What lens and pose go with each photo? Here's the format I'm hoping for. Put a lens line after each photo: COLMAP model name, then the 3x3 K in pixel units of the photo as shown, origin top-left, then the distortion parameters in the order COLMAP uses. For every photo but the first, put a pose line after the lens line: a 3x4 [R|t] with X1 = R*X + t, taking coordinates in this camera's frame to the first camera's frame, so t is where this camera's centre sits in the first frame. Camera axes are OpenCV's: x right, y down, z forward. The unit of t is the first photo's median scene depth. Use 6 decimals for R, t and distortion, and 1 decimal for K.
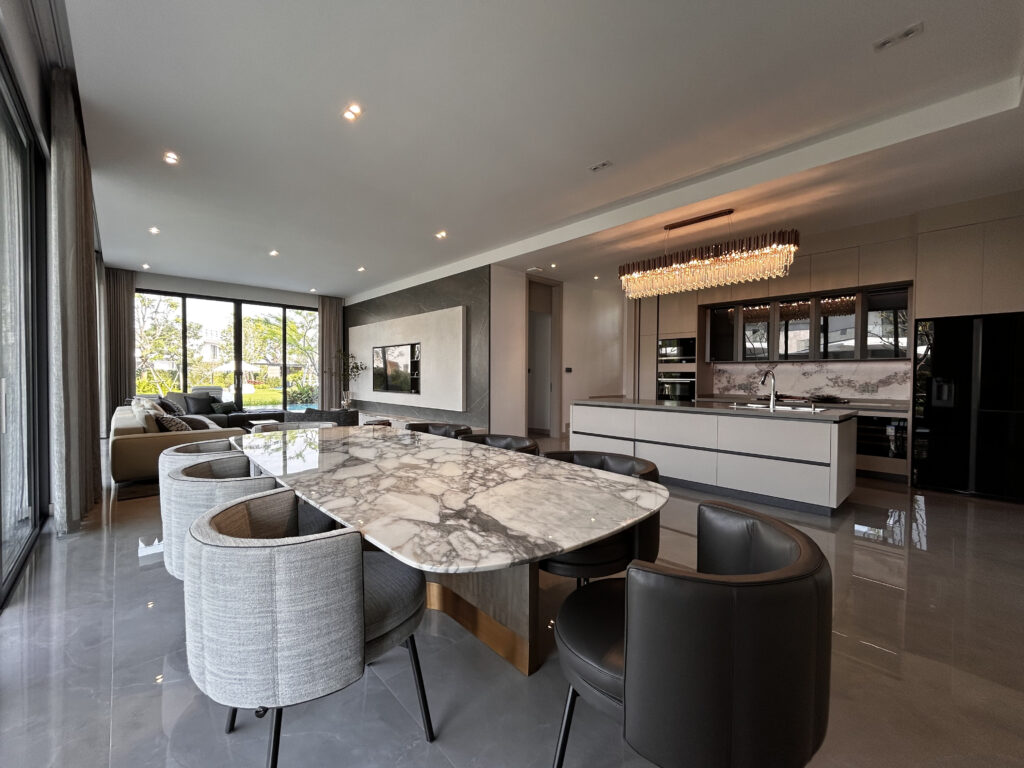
lens RADIAL K [[420.4, 0, 510.7], [0, 420.4, 385.3], [0, 0, 1]] dist [0.001235, -0.000574]
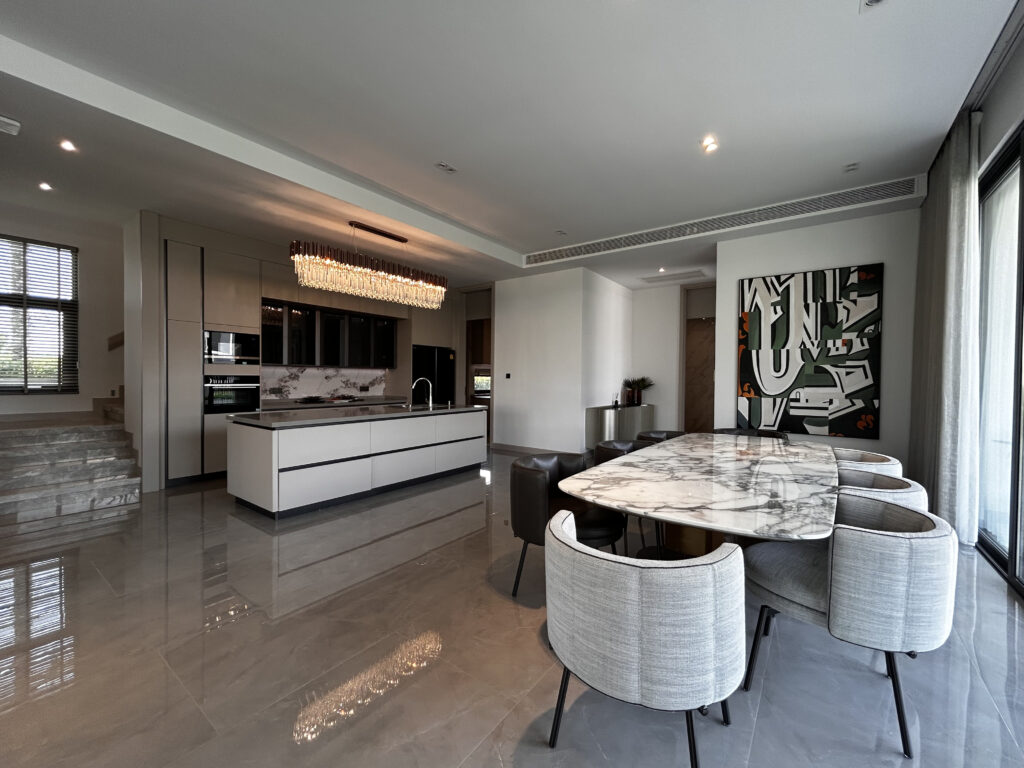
lens RADIAL K [[420.4, 0, 518.1], [0, 420.4, 380.0], [0, 0, 1]] dist [0.001235, -0.000574]
pose [[-0.186894, -0.015343, 0.982260, -0.523374], [0.010189, 0.999794, 0.017555, -0.035289], [-0.982327, 0.013289, -0.186699, 0.698484]]
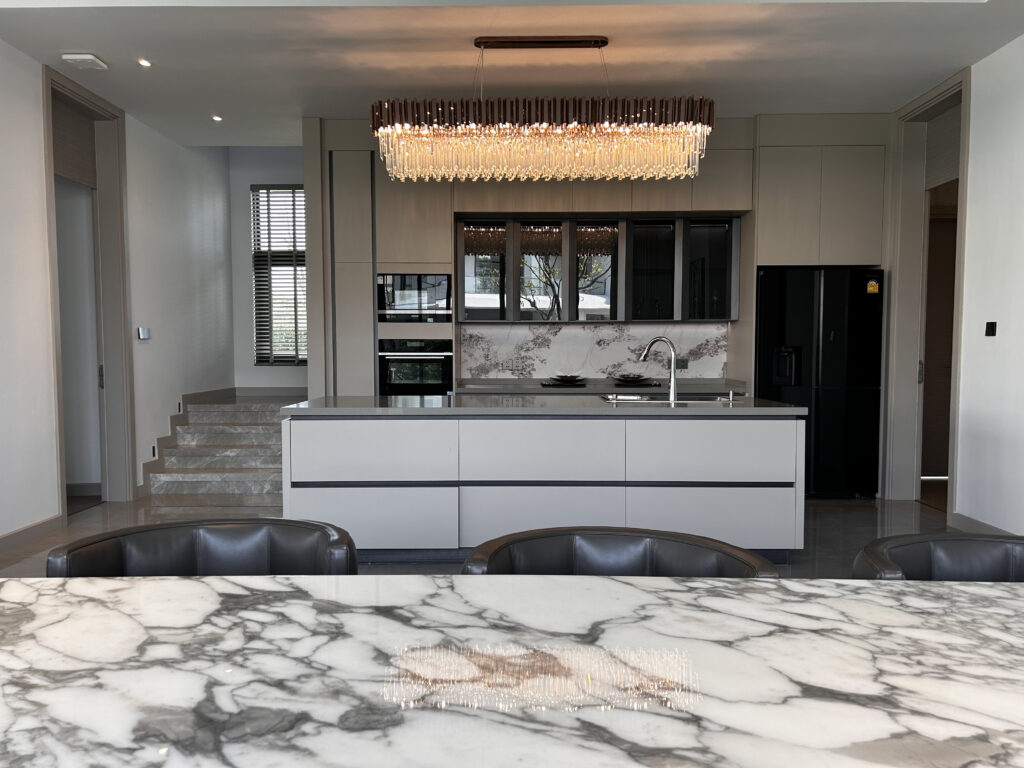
lens RADIAL K [[774.7, 0, 508.3], [0, 774.7, 391.4], [0, 0, 1]] dist [0.041790, -0.015419]
pose [[0.688874, -0.048752, 0.723240, -0.238192], [0.022917, 0.998702, 0.045492, -0.009759], [-0.724519, -0.014764, 0.689097, 0.296792]]
